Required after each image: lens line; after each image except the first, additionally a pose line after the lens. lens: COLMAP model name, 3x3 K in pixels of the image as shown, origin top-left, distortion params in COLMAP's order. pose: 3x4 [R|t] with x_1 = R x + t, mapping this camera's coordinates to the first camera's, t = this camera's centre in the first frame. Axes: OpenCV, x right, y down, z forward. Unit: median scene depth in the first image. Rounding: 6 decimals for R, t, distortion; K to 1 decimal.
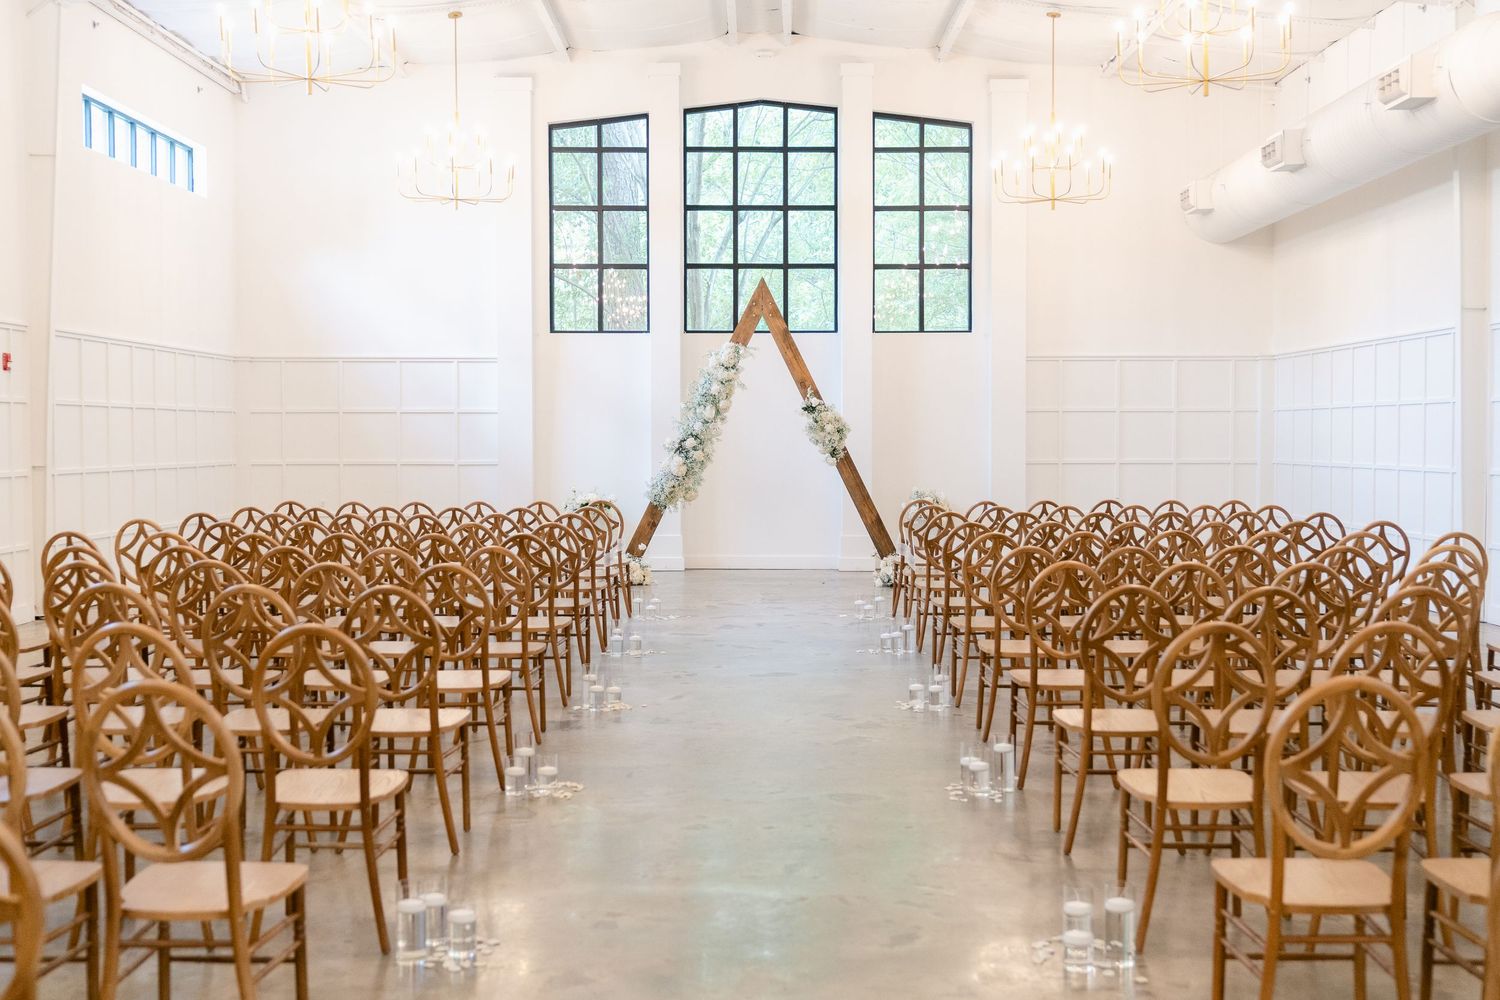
lens RADIAL K [[1844.9, 0, 753.2], [0, 1844.9, 491.2], [0, 0, 1]] dist [0.014252, 0.000000]
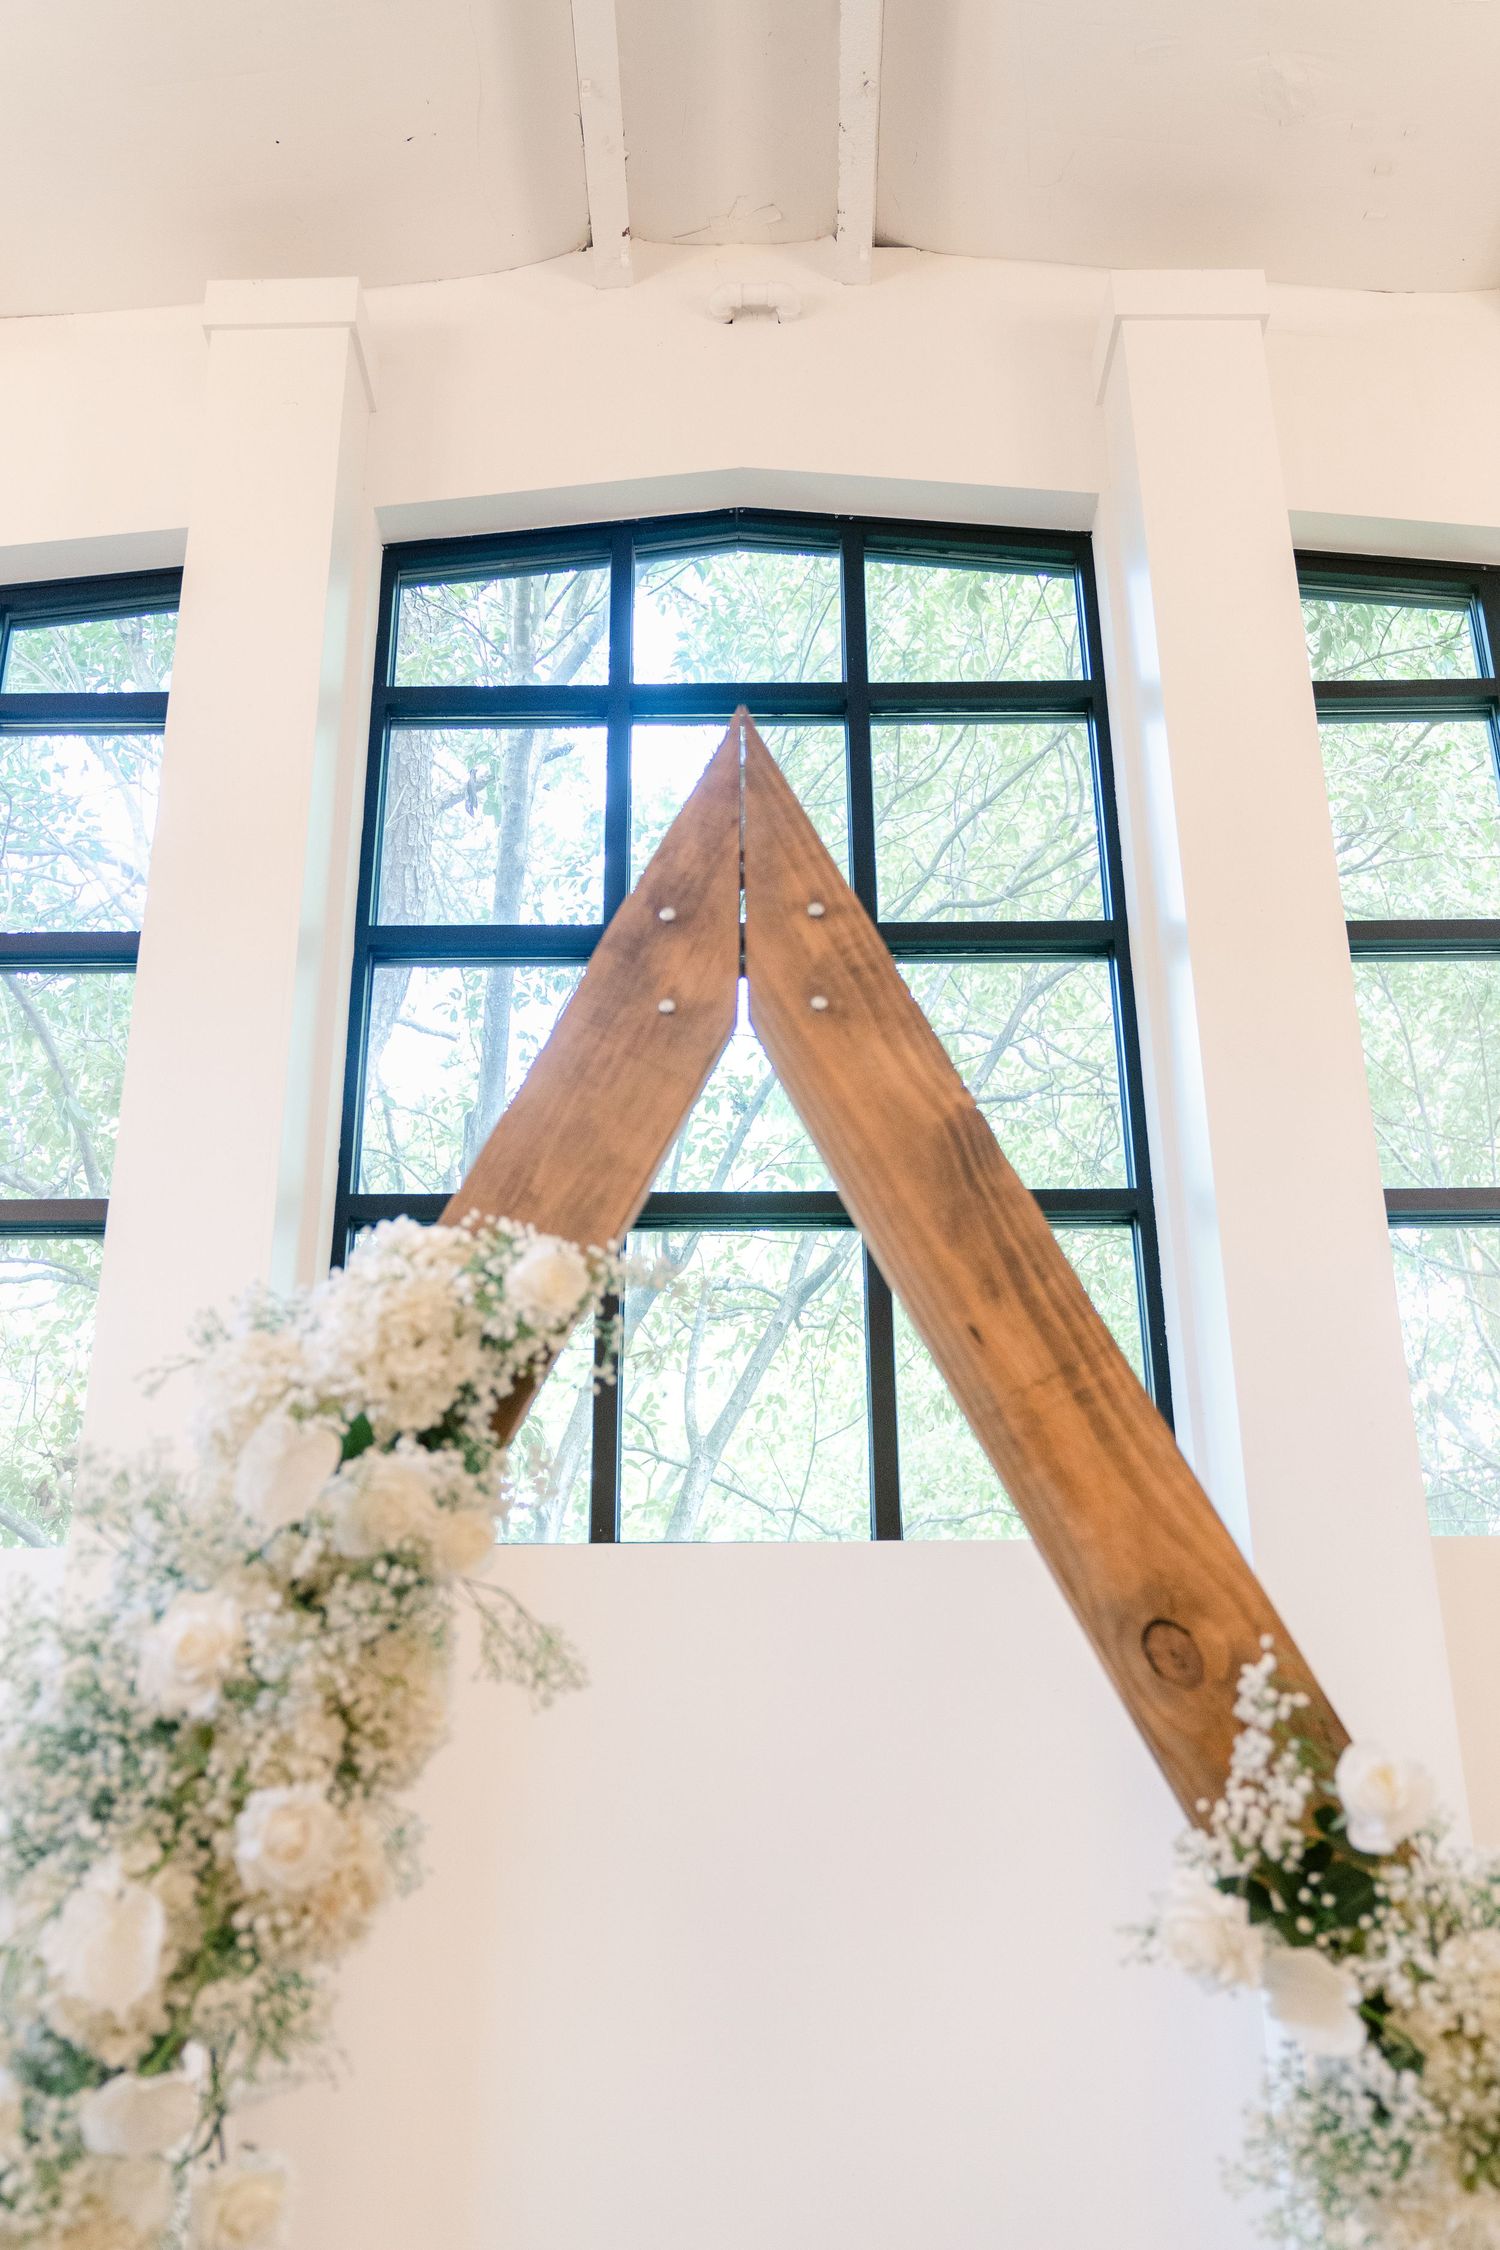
lens RADIAL K [[2239.8, 0, 738.2], [0, 2239.8, 1110.2], [0, 0, 1]] dist [-0.015056, 0.000000]
pose [[0.999938, -0.009761, -0.005349, 0.005026], [0.006214, 0.888284, -0.459252, -0.027764], [0.009234, 0.459191, 0.888290, 0.837657]]
